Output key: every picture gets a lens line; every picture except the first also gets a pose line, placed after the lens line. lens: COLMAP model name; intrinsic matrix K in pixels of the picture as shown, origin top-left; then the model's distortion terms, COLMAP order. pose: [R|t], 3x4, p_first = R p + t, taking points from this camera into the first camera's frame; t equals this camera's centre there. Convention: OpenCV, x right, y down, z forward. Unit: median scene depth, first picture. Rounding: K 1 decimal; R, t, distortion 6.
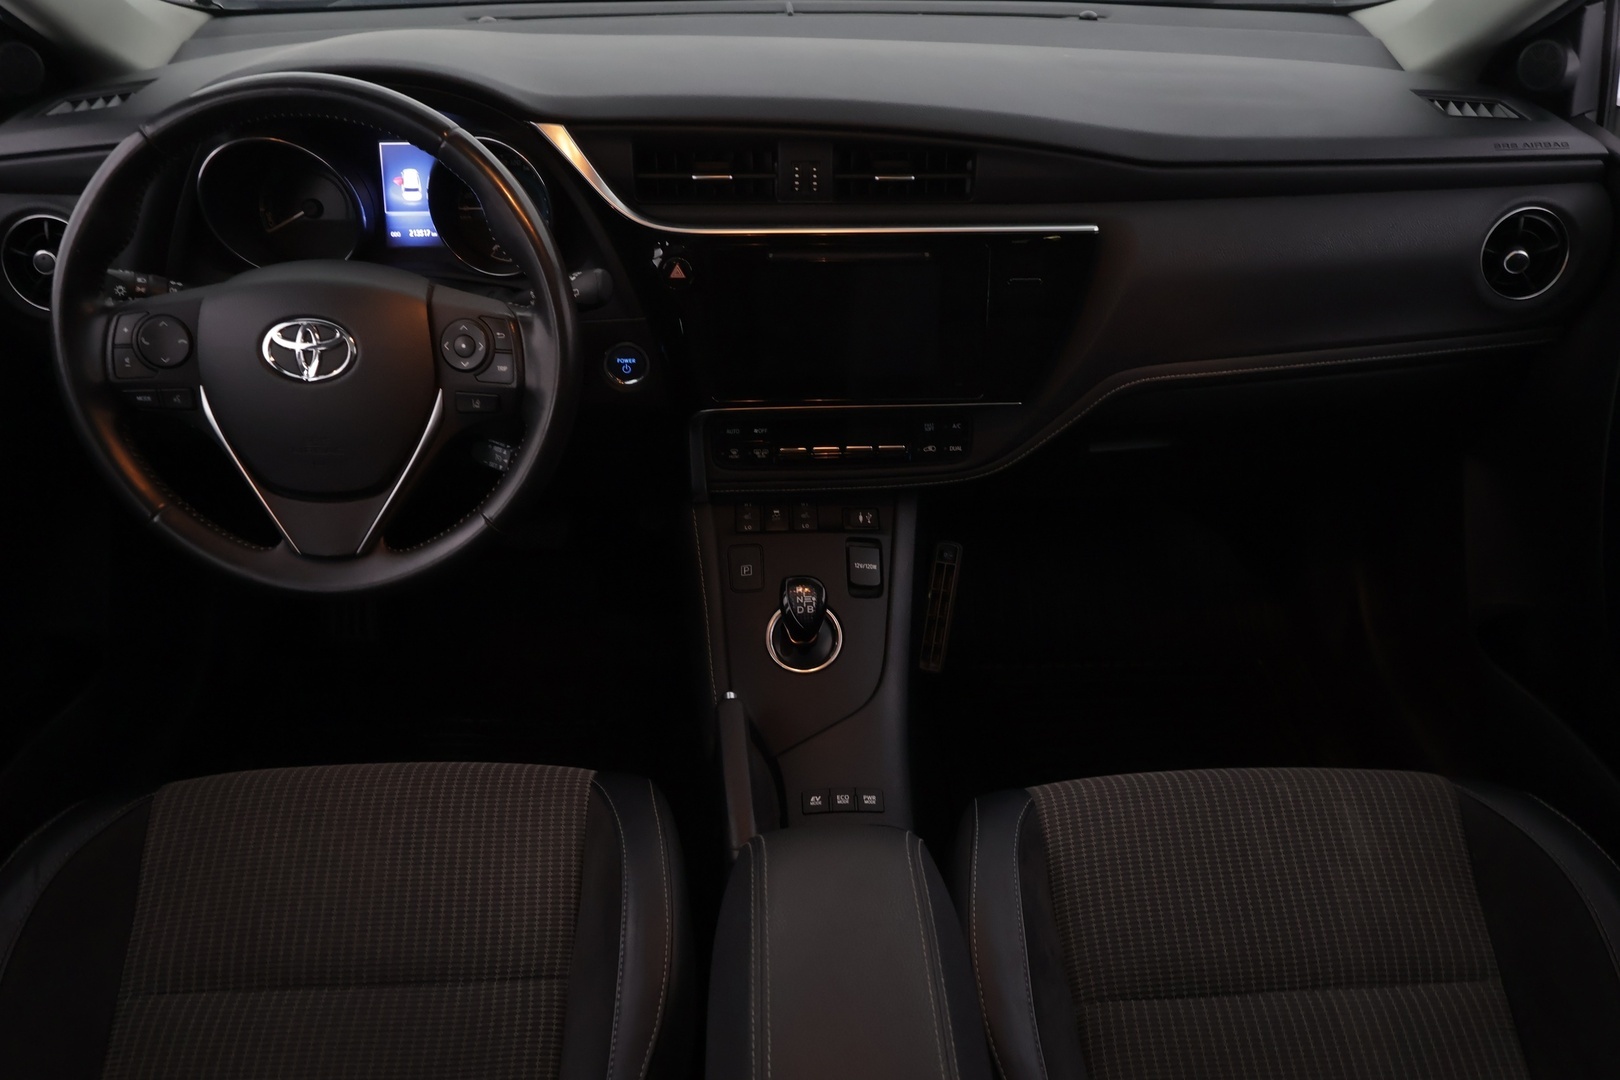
lens RADIAL K [[1273.2, 0, 810.6], [0, 1273.2, 539.7], [0, 0, 1]] dist [0.004659, -0.009221]
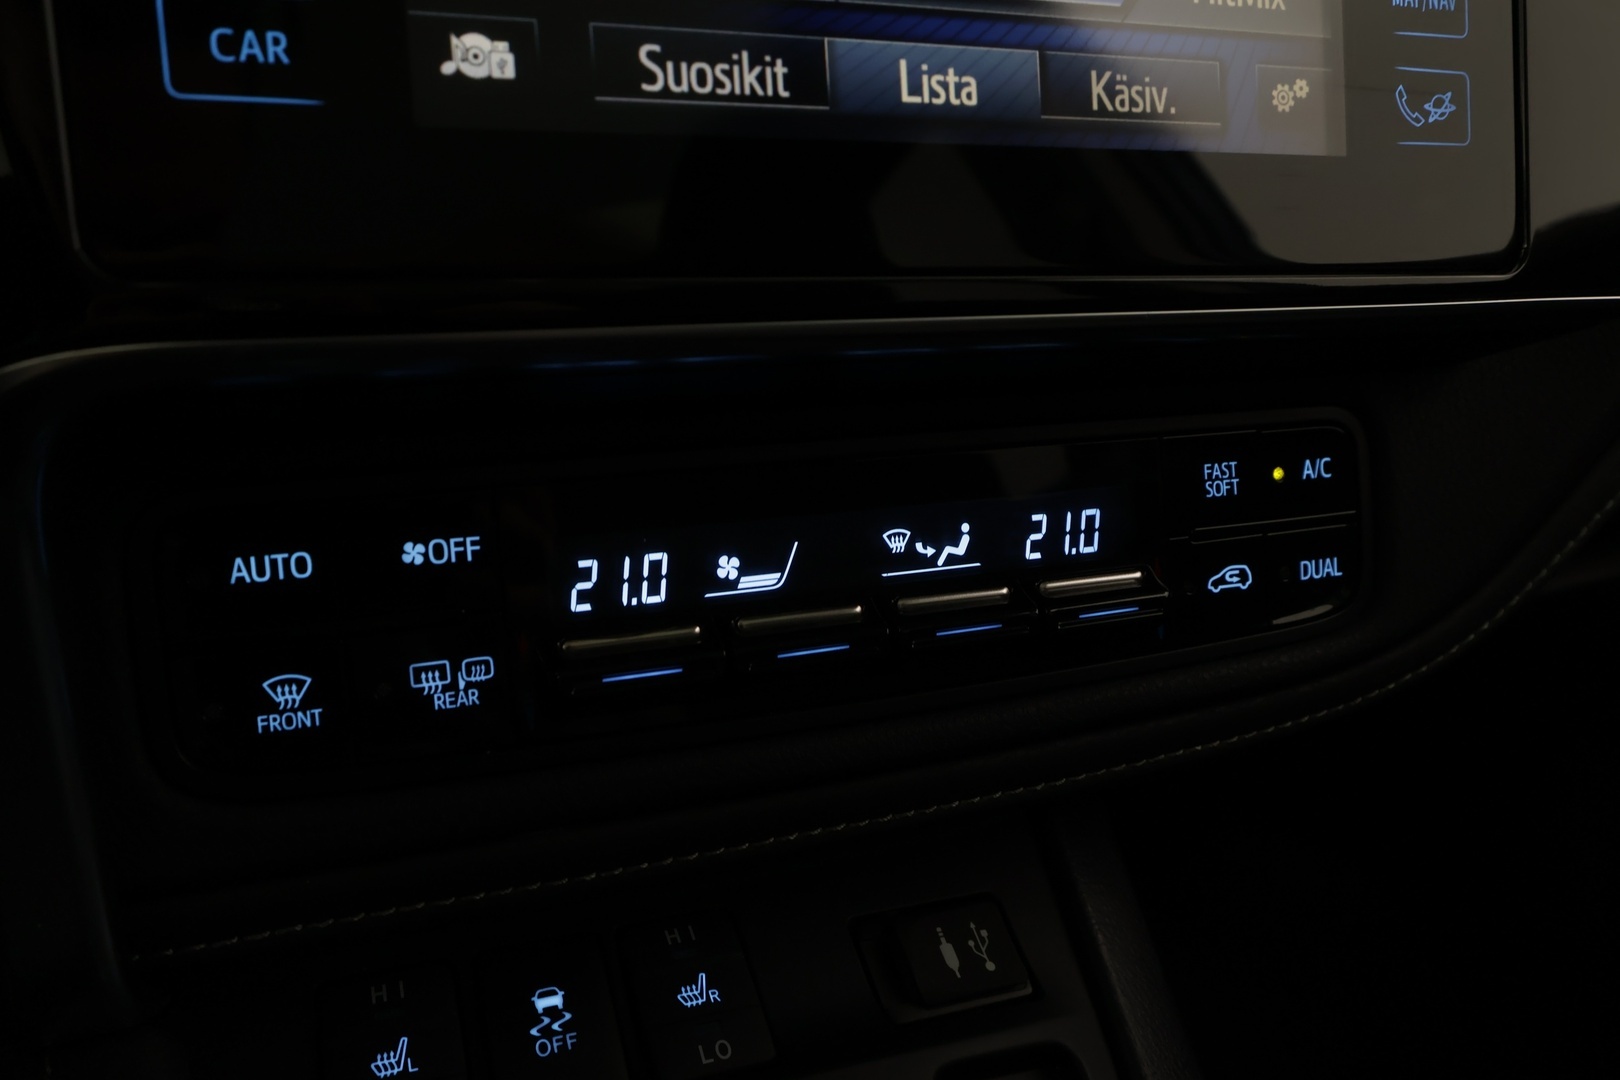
lens RADIAL K [[1273.2, 0, 813.9], [0, 1273.2, 541.8], [0, 0, 1]] dist [0.004659, -0.009221]
pose [[0.946331, -0.080592, 0.312990, -0.052807], [0.169567, 0.948230, -0.268529, -0.035284], [-0.275146, 0.307190, 0.911005, 0.957198]]
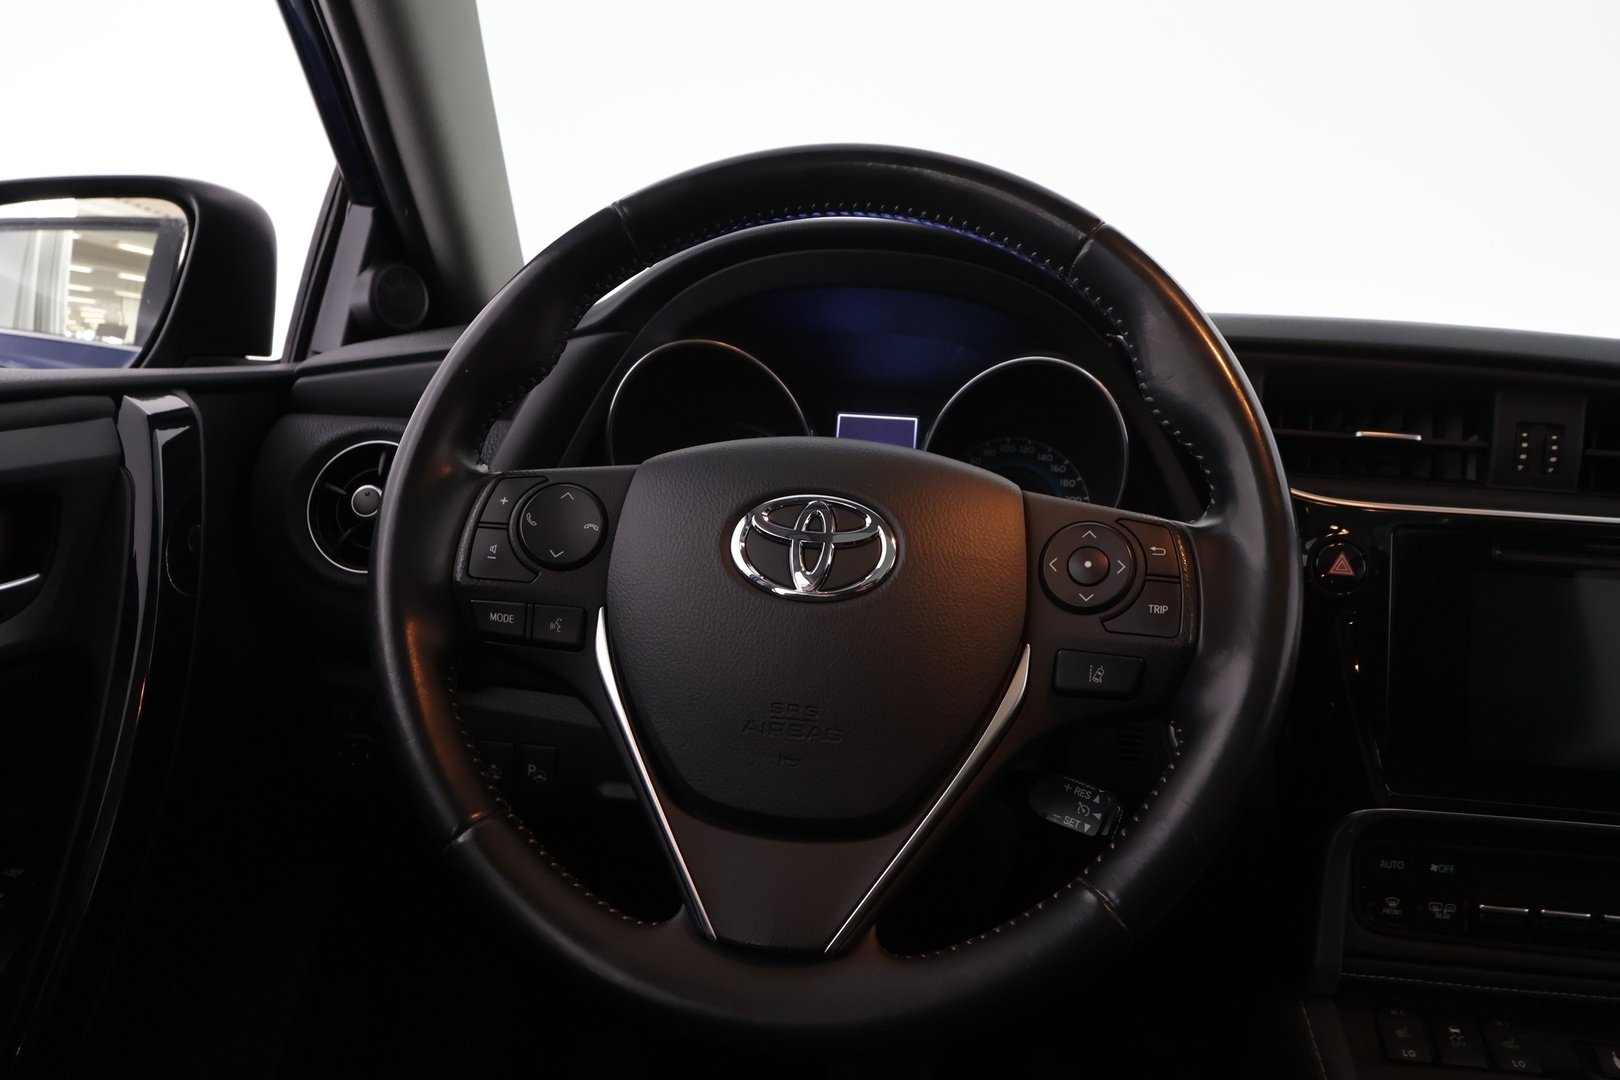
lens RADIAL K [[1273.2, 0, 808.1], [0, 1273.2, 534.1], [0, 0, 1]] dist [0.004659, -0.009221]
pose [[0.988110, 0.062638, -0.140407, -0.290431], [-0.121253, 0.878977, -0.461190, 0.094075], [0.094527, 0.472732, 0.876122, 0.465609]]
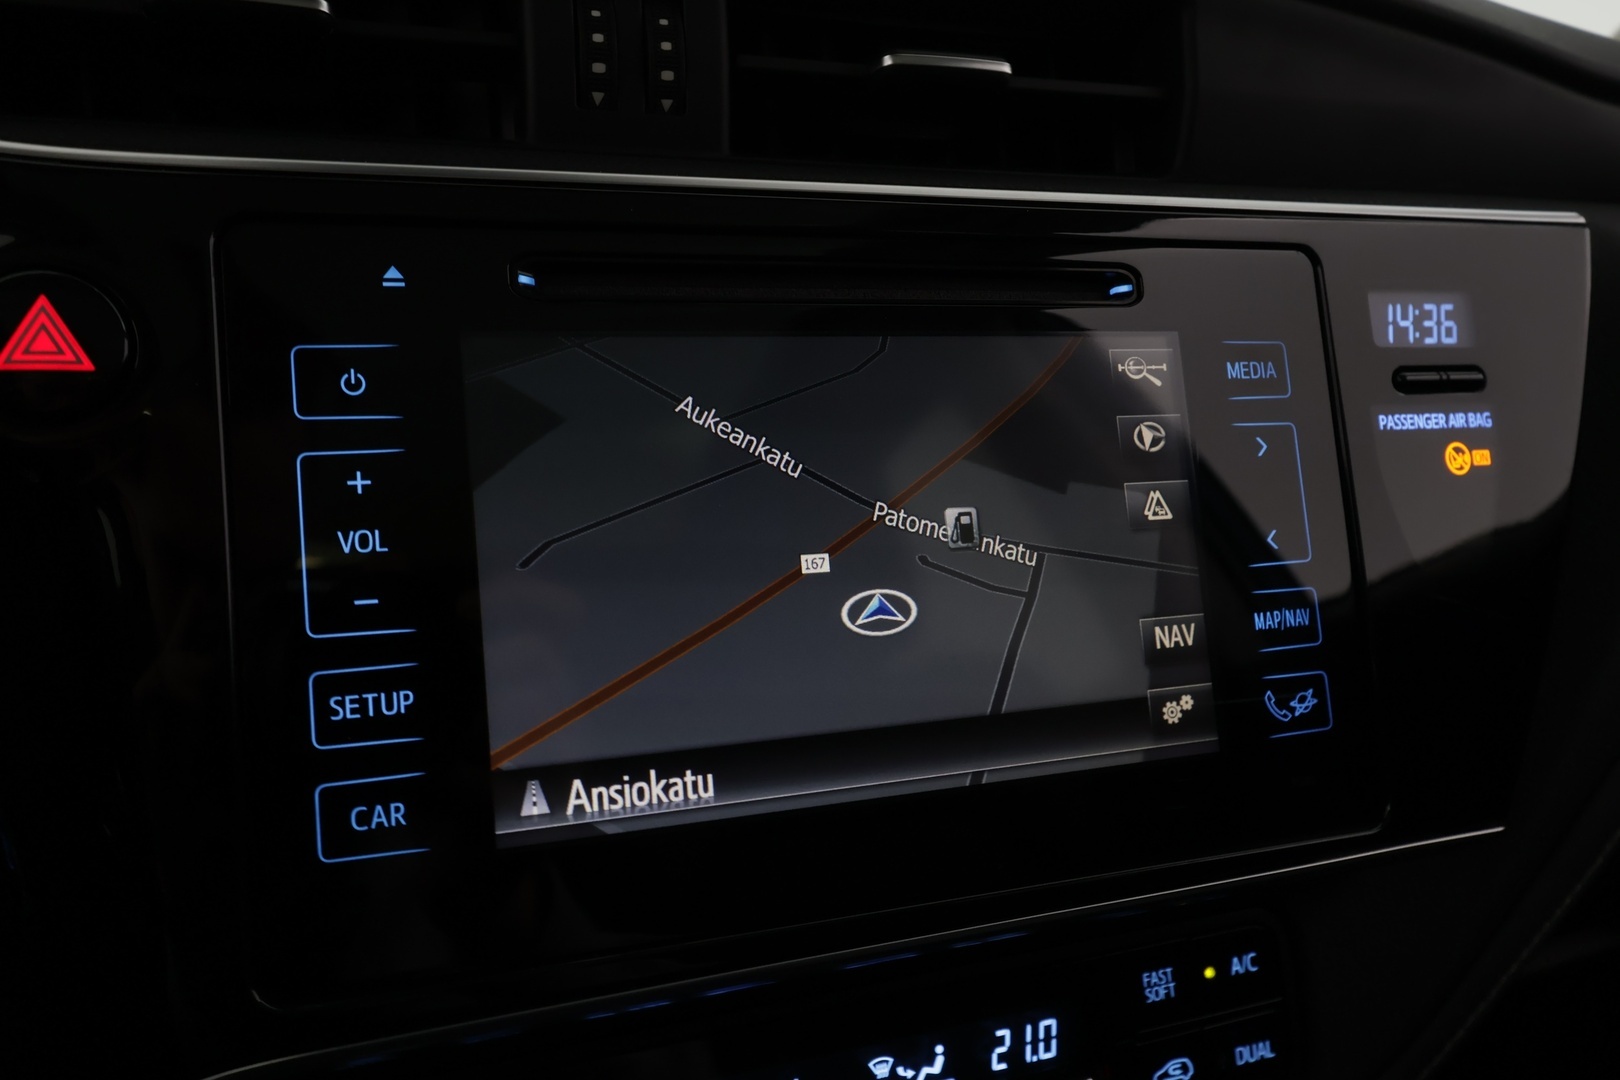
lens RADIAL K [[1273.2, 0, 809.1], [0, 1273.2, 535.5], [0, 0, 1]] dist [0.004659, -0.009221]
pose [[0.954196, -0.059185, 0.293271, -0.055418], [0.184862, 0.887361, -0.422394, -0.085269], [-0.235238, 0.457262, 0.857657, 0.874739]]
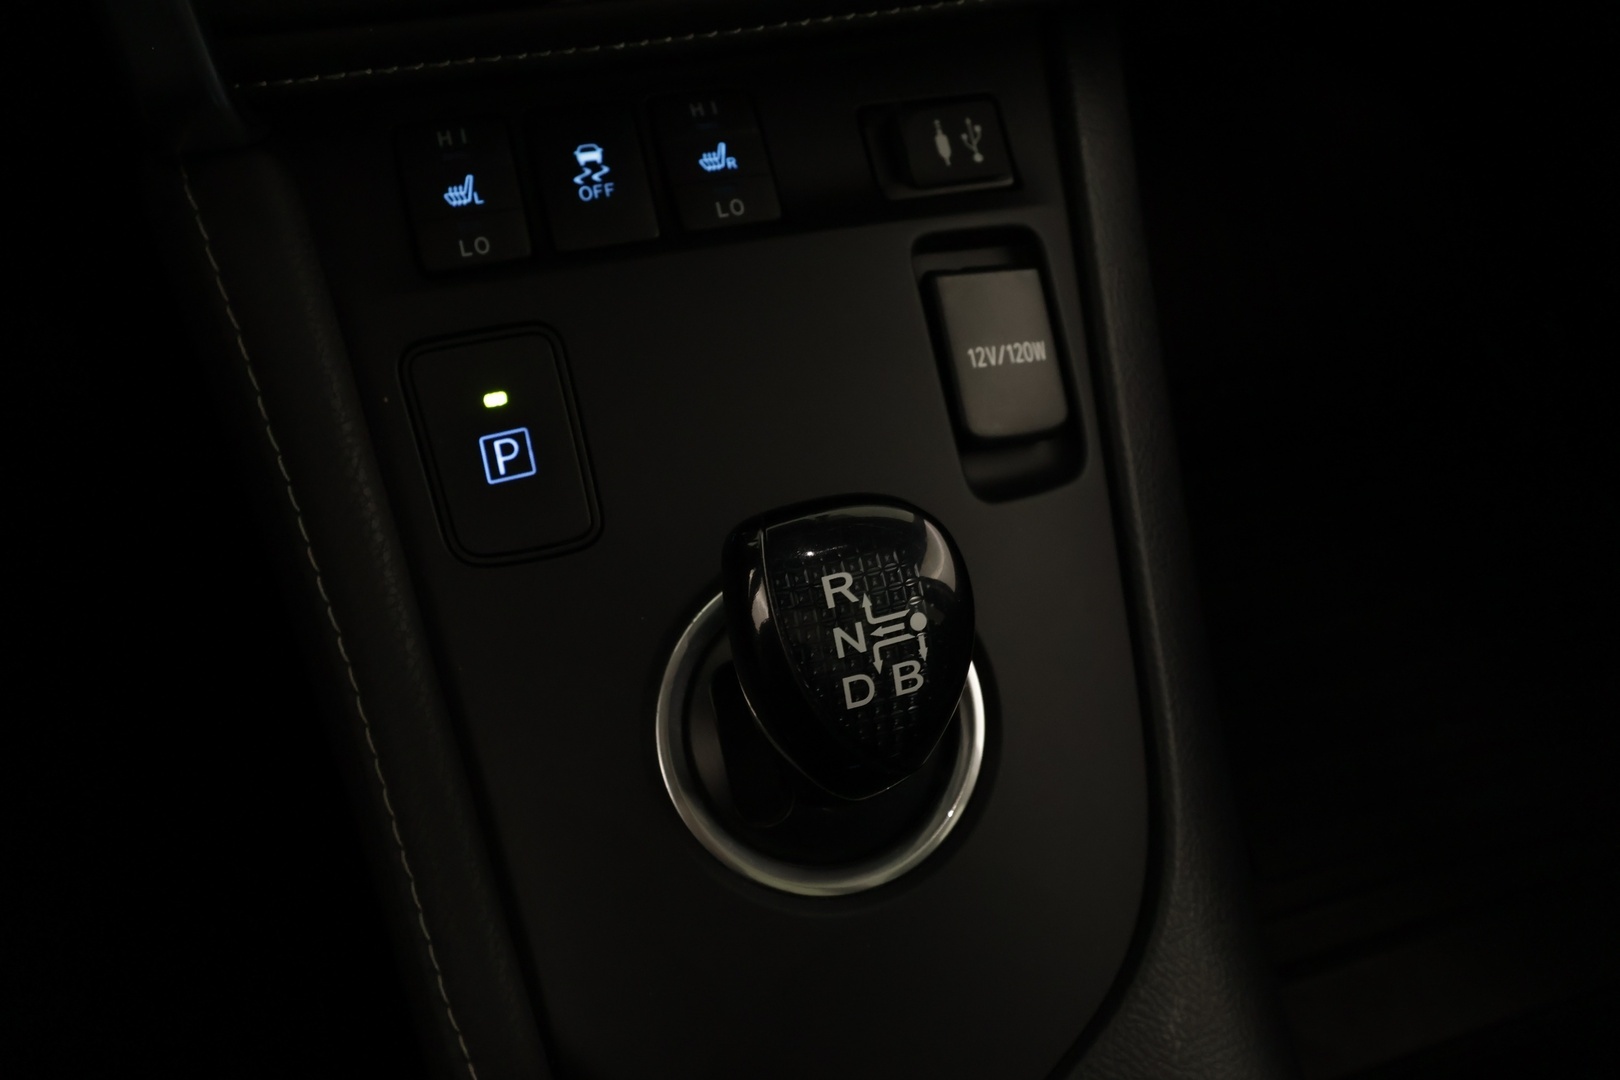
lens RADIAL K [[1273.2, 0, 810.3], [0, 1273.2, 541.6], [0, 0, 1]] dist [0.004659, -0.009221]
pose [[0.968582, -0.165118, 0.185973, -0.051027], [0.103397, 0.947460, 0.302701, -0.025907], [-0.226183, -0.273962, 0.934765, 0.920952]]
